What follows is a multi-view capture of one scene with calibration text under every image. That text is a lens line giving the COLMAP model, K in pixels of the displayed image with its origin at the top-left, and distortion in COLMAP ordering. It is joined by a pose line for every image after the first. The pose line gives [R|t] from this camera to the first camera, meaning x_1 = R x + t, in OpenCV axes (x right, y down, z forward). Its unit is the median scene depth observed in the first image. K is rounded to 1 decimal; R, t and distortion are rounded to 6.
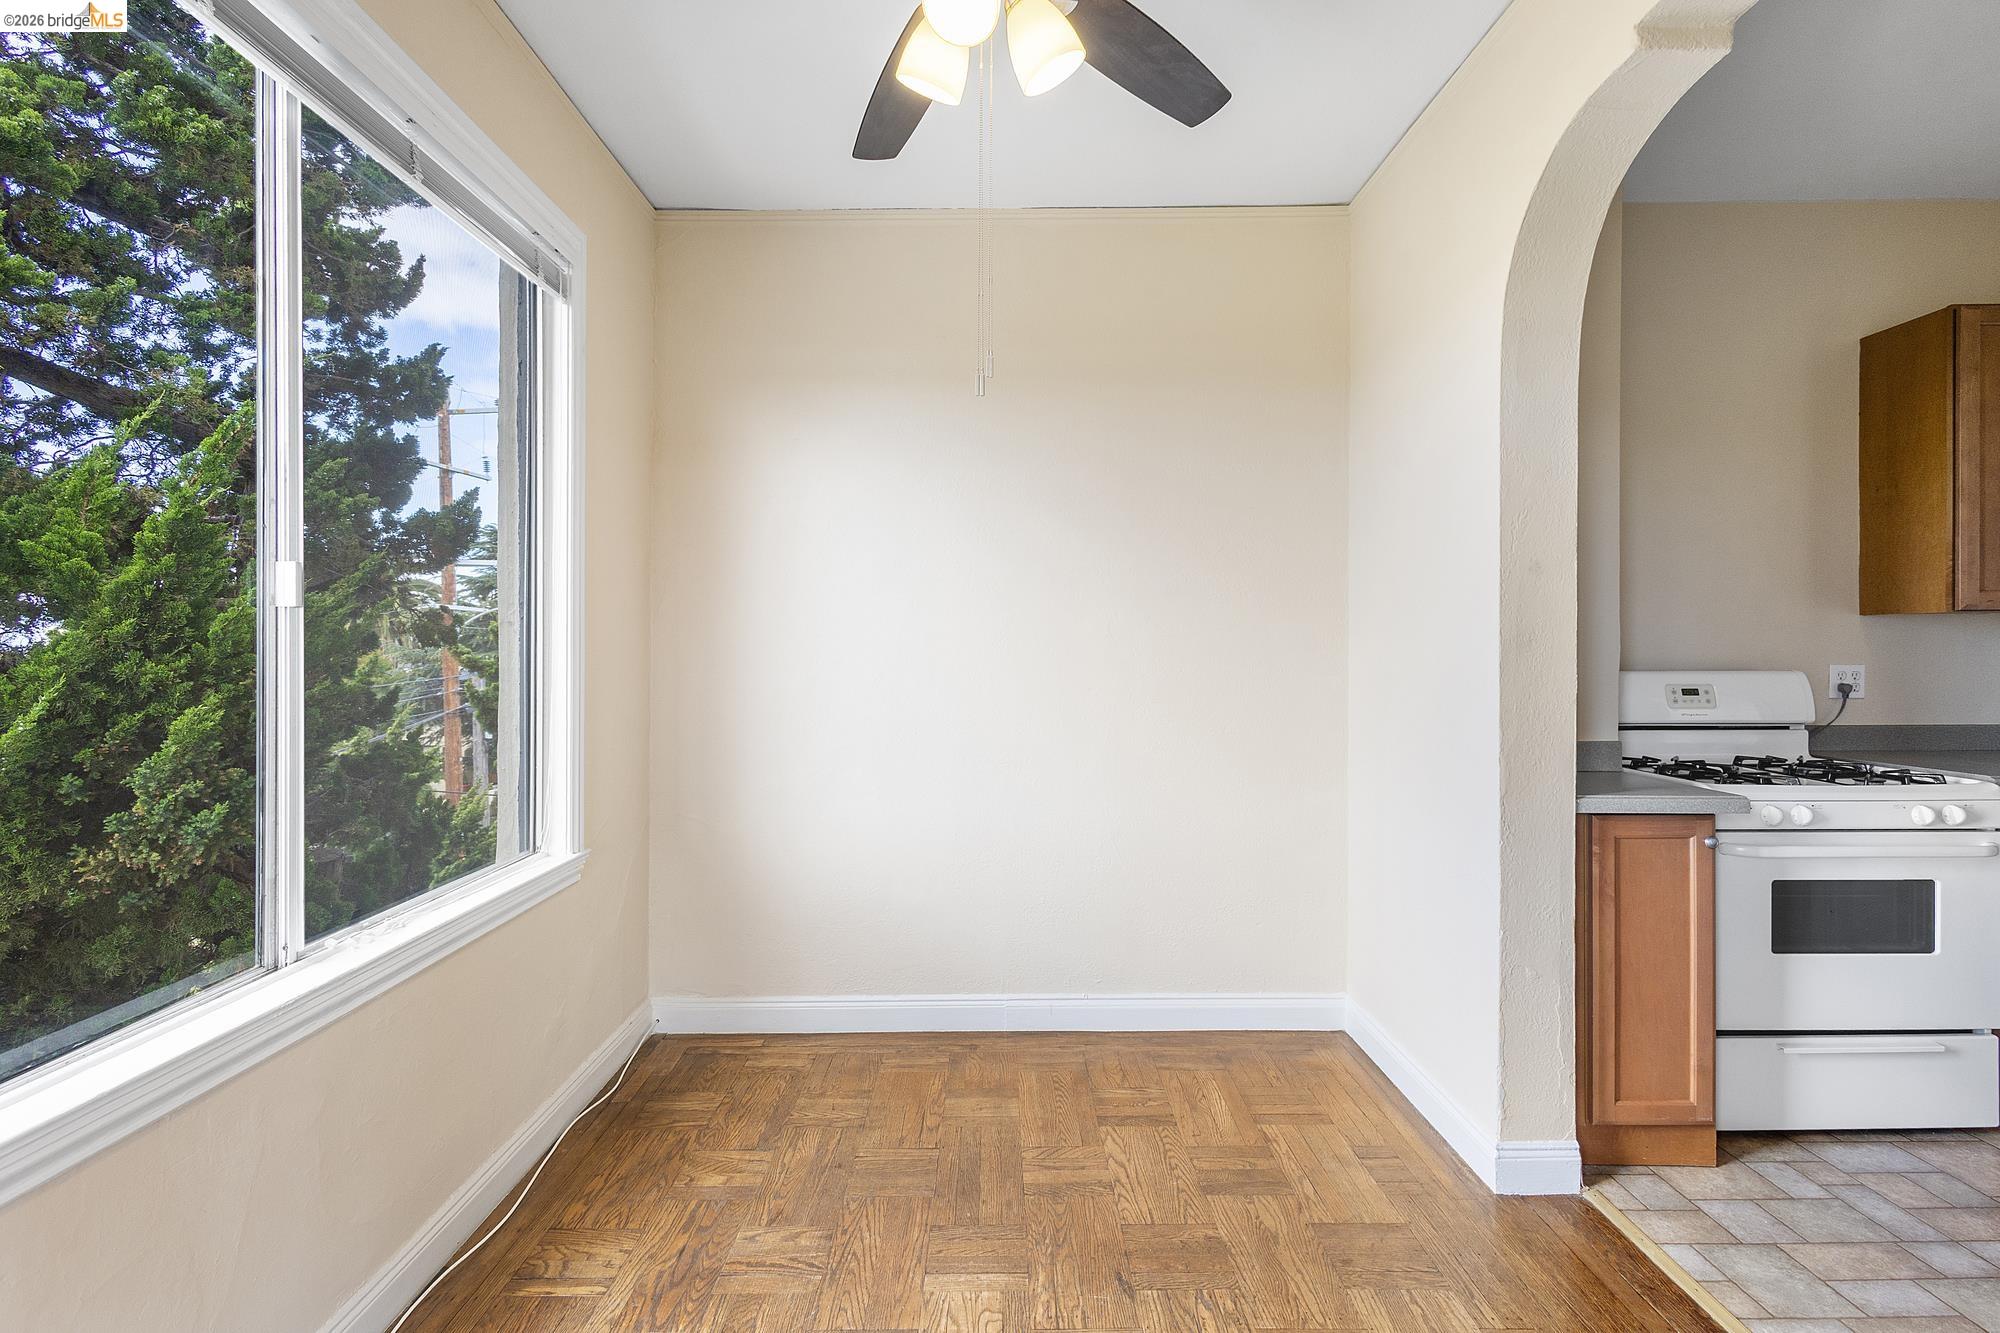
lens RADIAL K [[924.3, 0, 1000.6], [0, 924.3, 660.9], [0, 0, 1]] dist [0.004596, -0.000522]
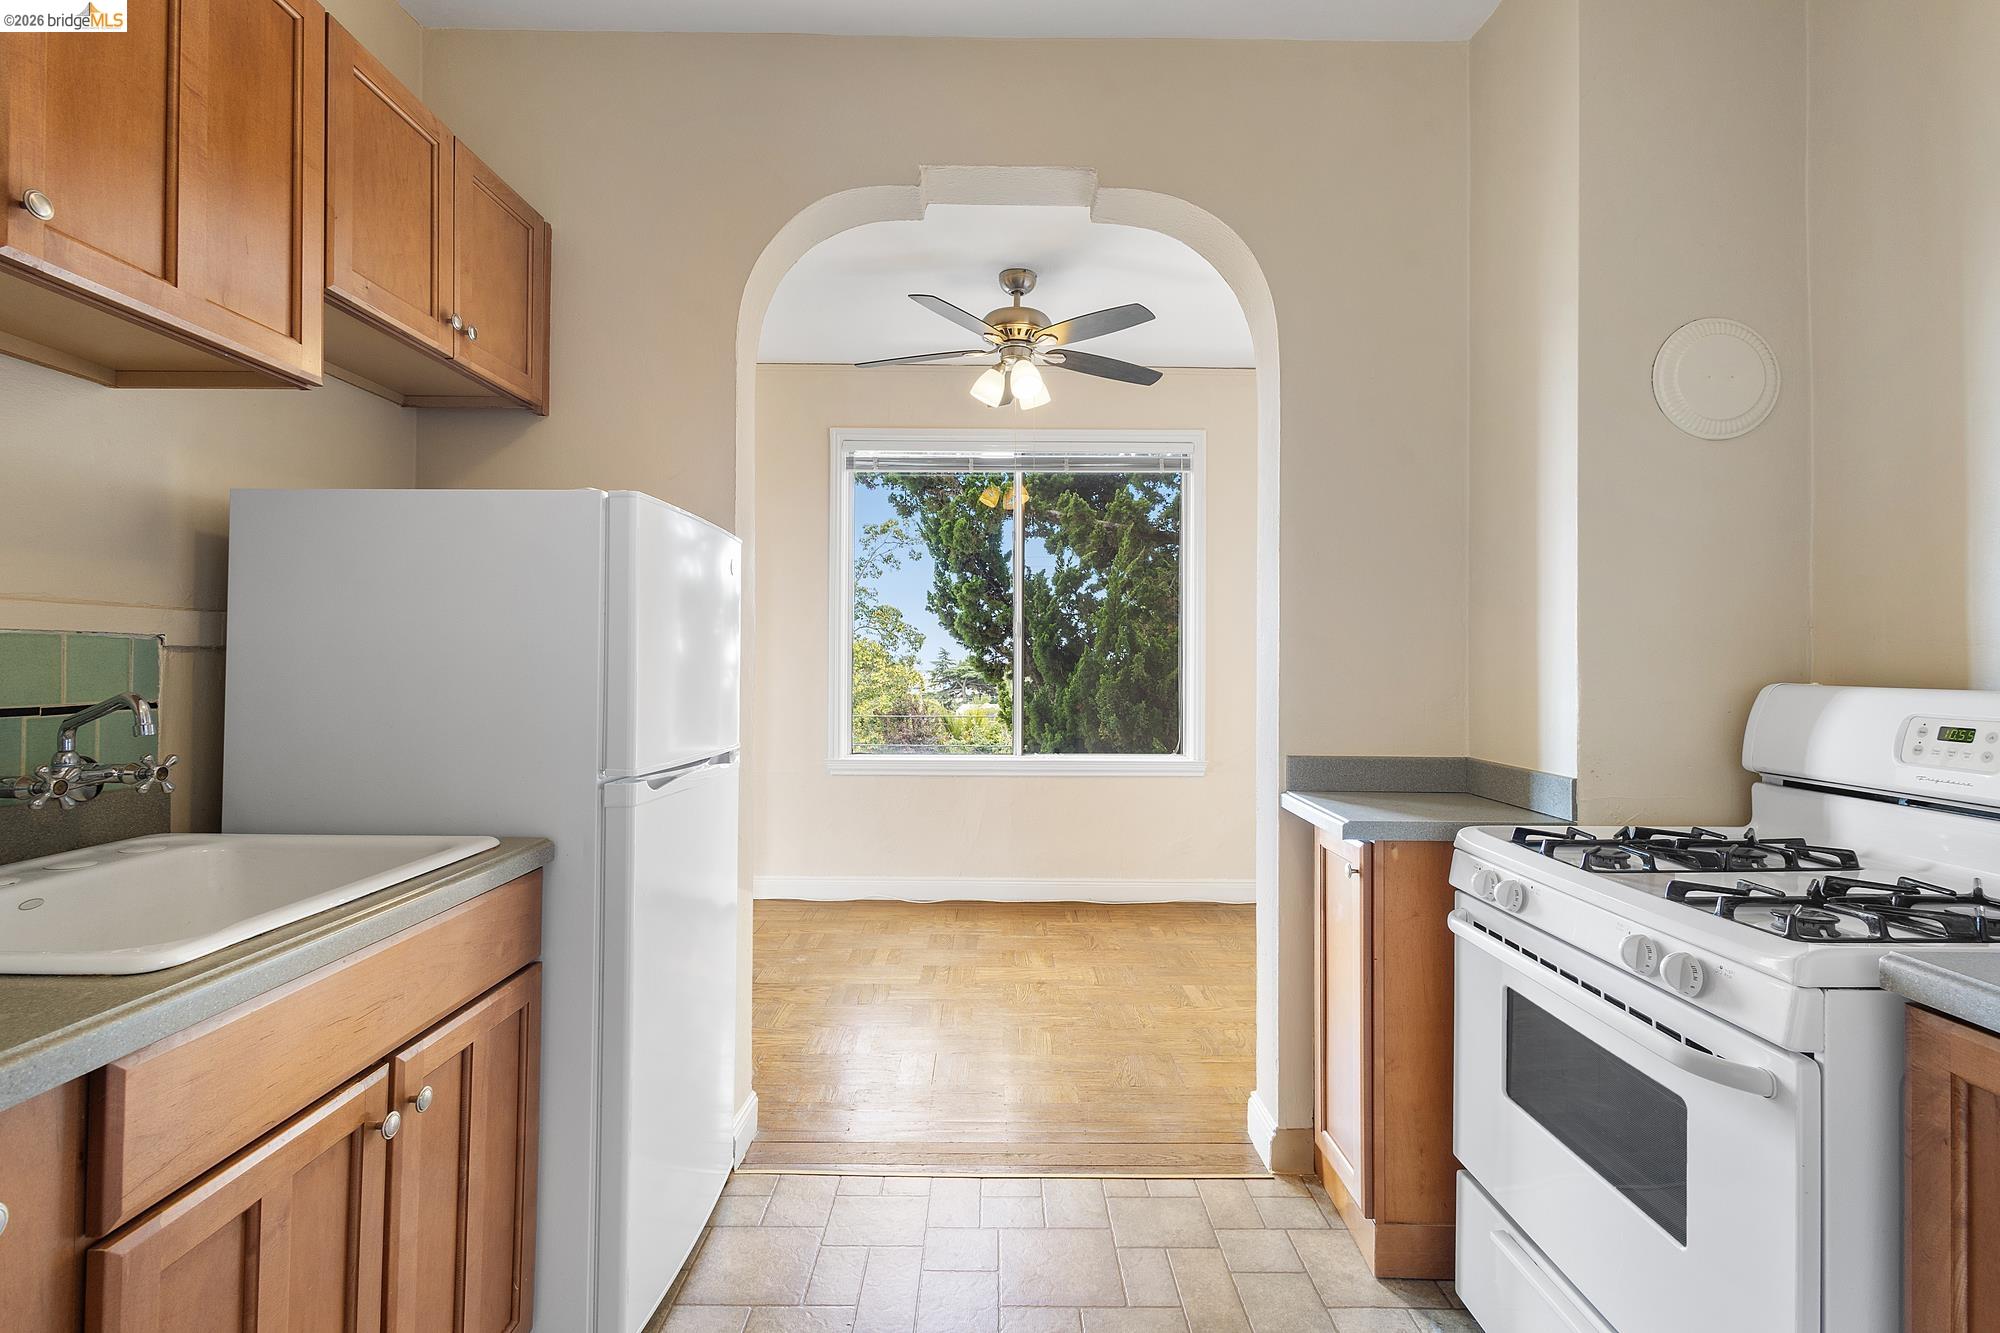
lens RADIAL K [[924.3, 0, 1002.1], [0, 924.3, 656.1], [0, 0, 1]] dist [0.004596, -0.000522]
pose [[0.001367, -0.002240, -0.999997, 1.503144], [-0.018949, 0.999818, -0.002266, 0.004537], [0.999820, 0.018952, 0.001325, 0.624864]]
